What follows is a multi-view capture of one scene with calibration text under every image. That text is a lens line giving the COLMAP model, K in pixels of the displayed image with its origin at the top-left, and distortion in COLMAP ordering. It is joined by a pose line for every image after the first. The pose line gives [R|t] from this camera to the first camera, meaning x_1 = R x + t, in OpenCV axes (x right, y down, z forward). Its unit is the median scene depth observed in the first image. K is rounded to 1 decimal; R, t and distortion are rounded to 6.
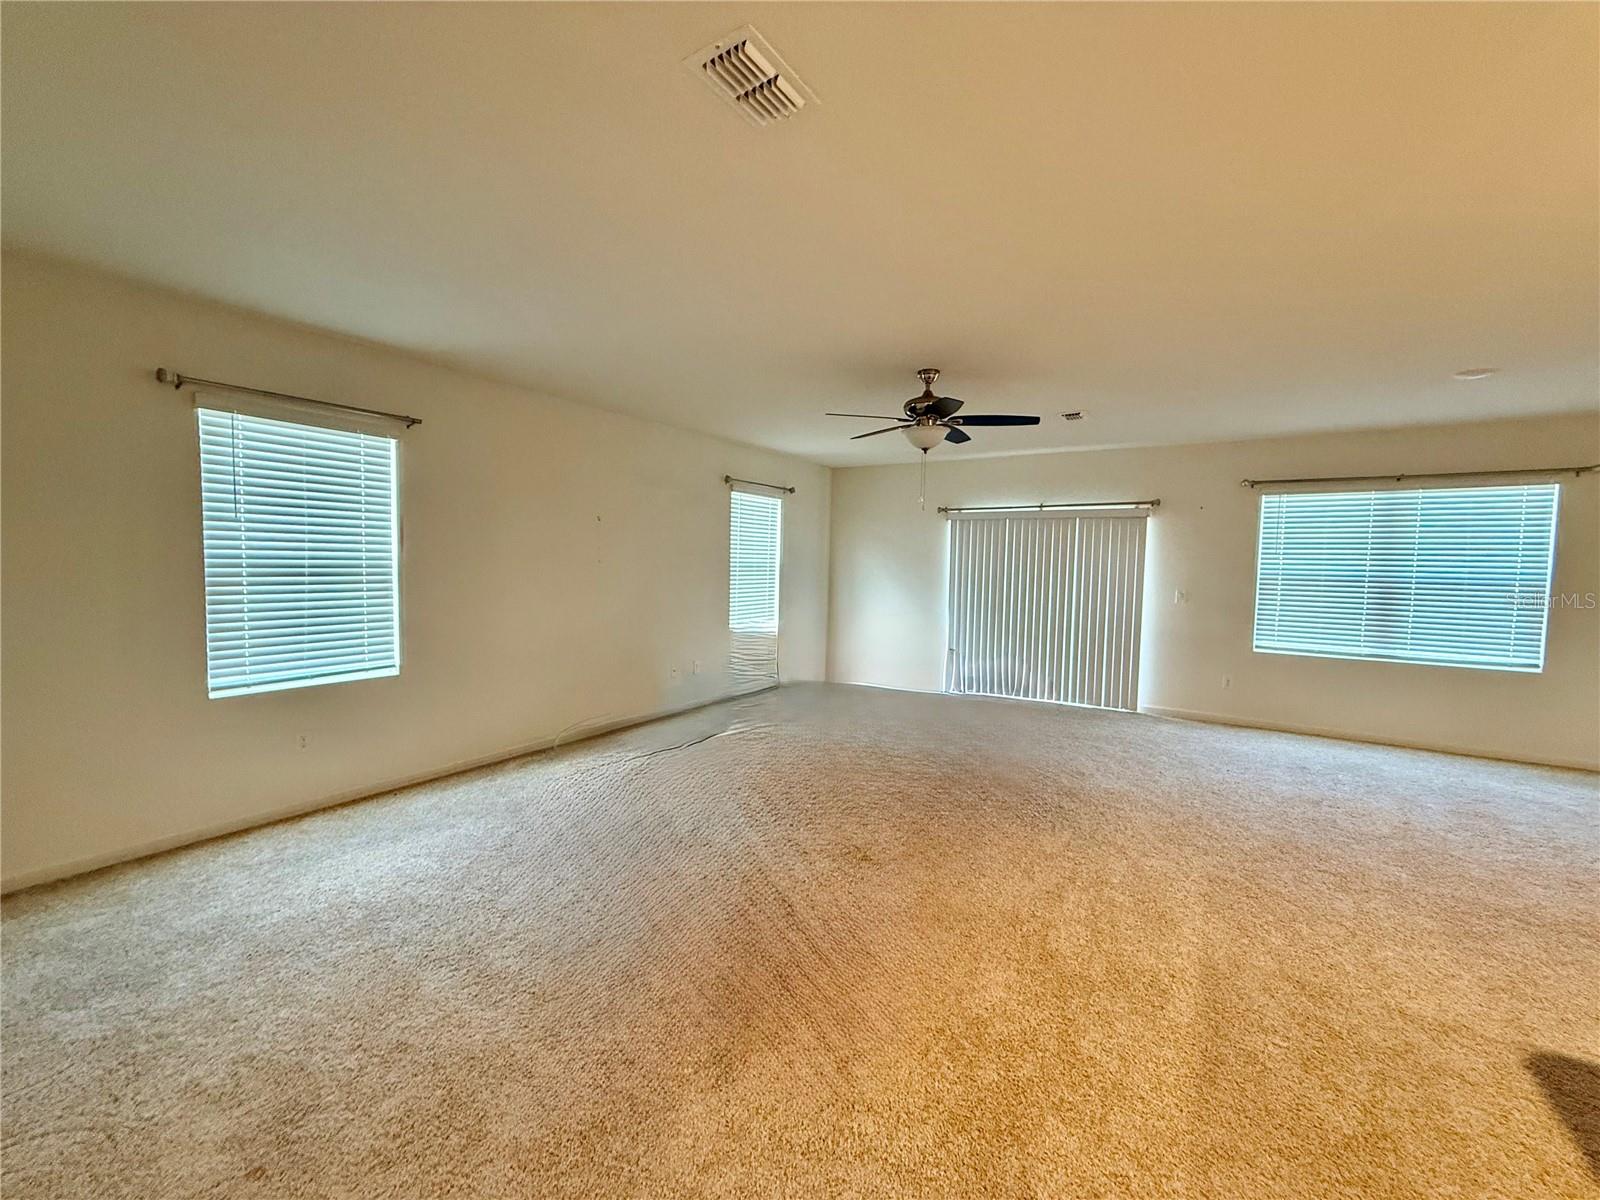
lens RADIAL K [[638.1, 0, 798.3], [0, 638.1, 597.4], [0, 0, 1]] dist [-0.000454, 0.000165]
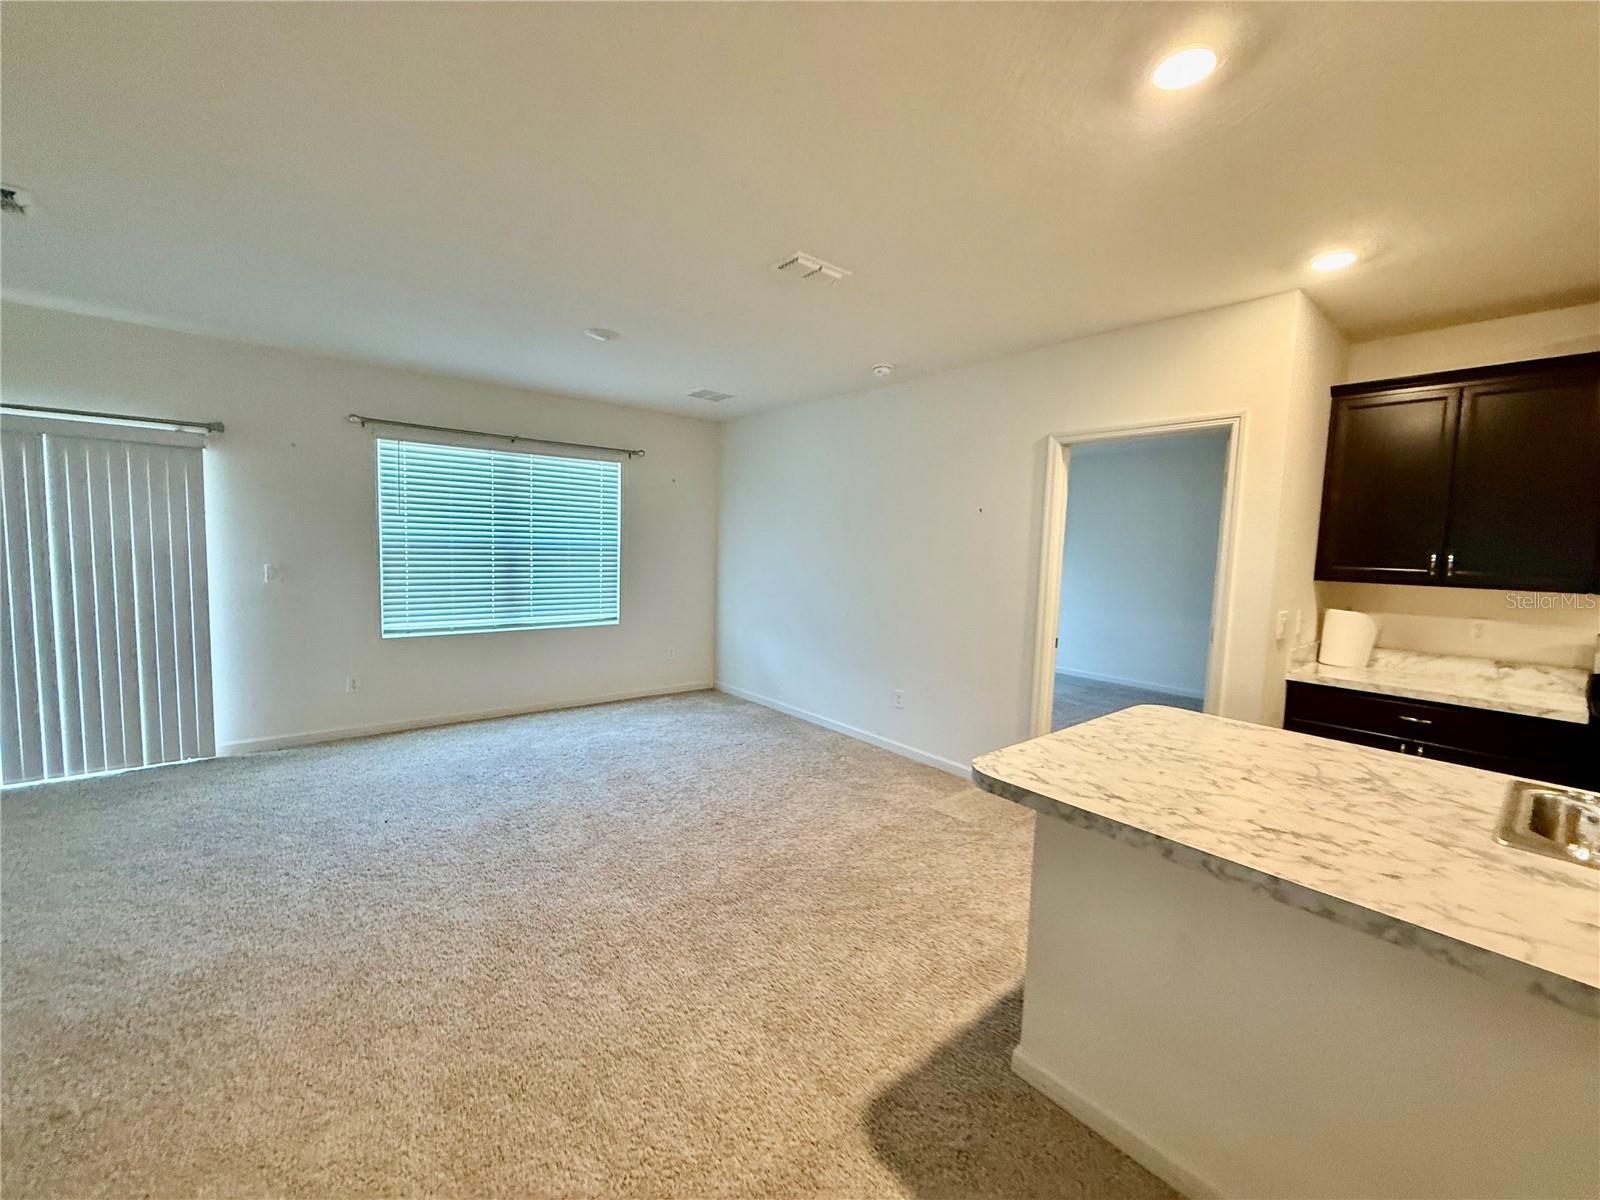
lens RADIAL K [[638.1, 0, 798.3], [0, 638.1, 597.4], [0, 0, 1]] dist [-0.000454, 0.000165]
pose [[0.304723, -0.090250, 0.948156, 0.133089], [0.029895, 0.995916, 0.085189, -0.018398], [-0.951972, 0.002386, 0.306176, 0.282042]]
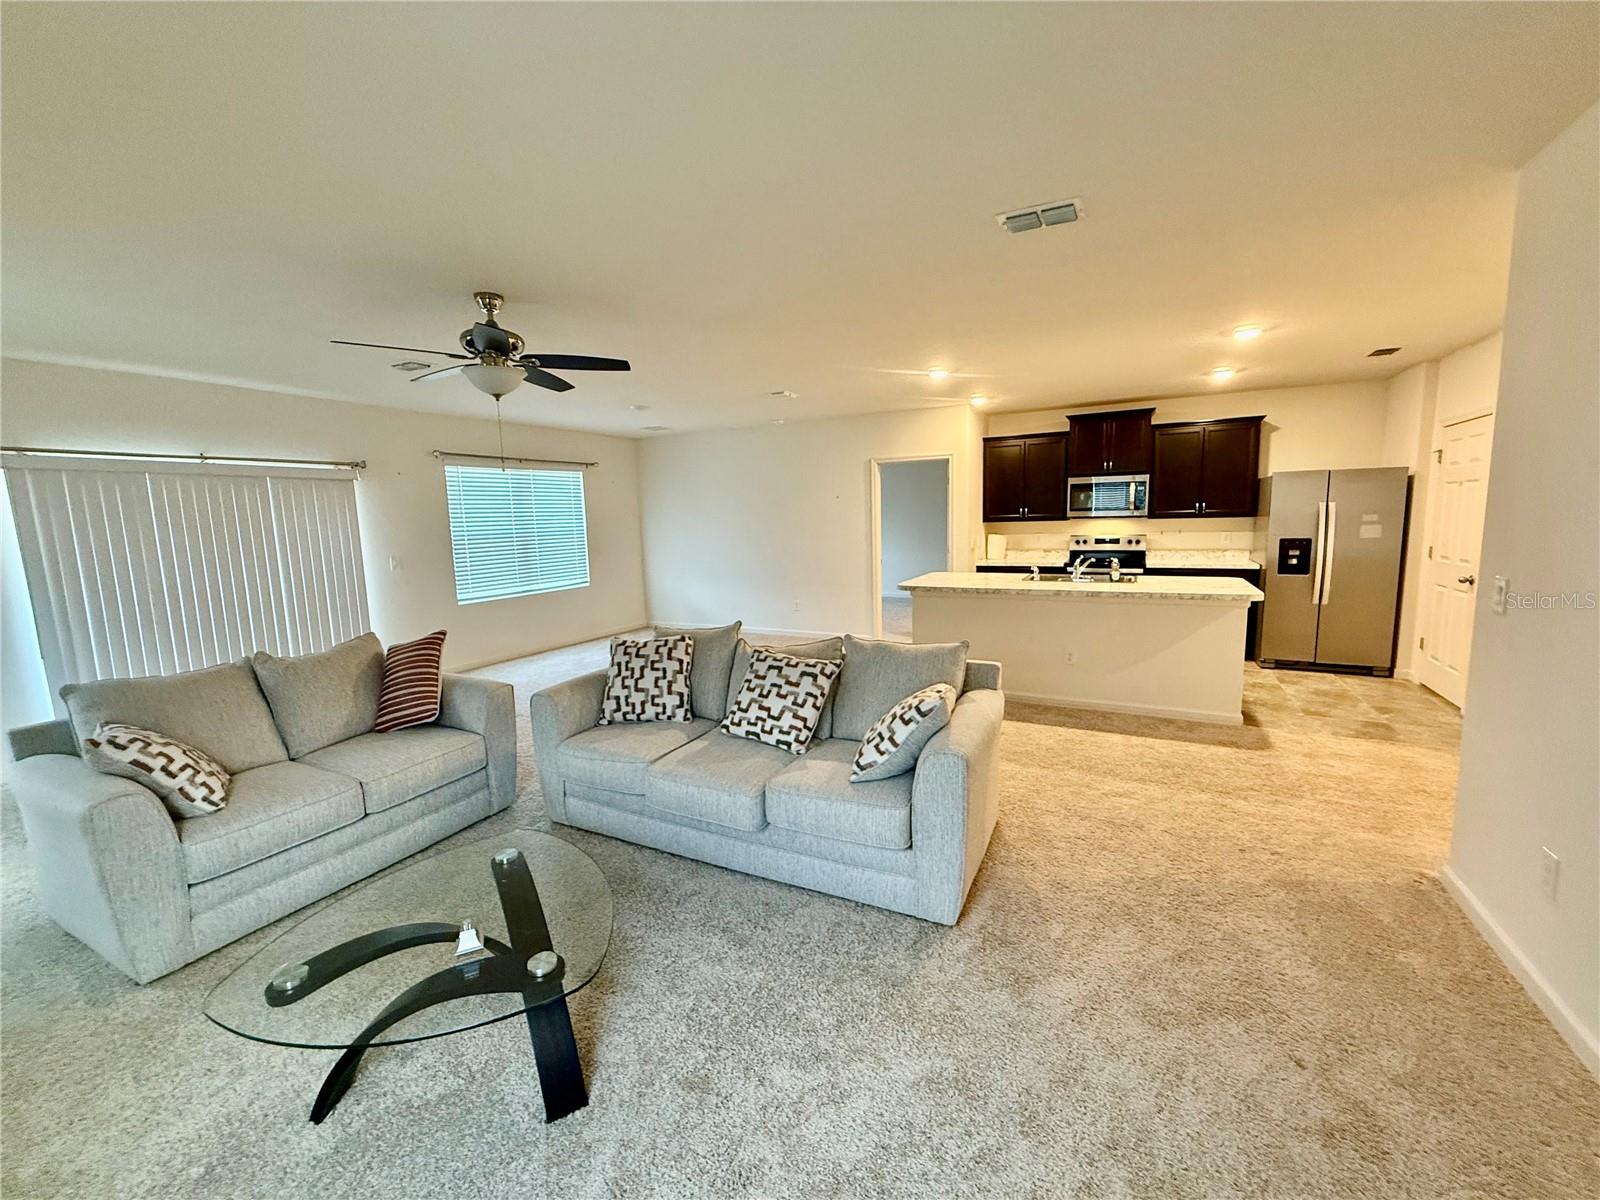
lens RADIAL K [[638.1, 0, 798.3], [0, 638.1, 597.4], [0, 0, 1]] dist [-0.000454, 0.000165]
pose [[-0.083155, -0.145000, 0.985931, -0.464941], [0.084914, 0.984728, 0.151985, -0.051030], [-0.992912, 0.096358, -0.069573, 0.499542]]
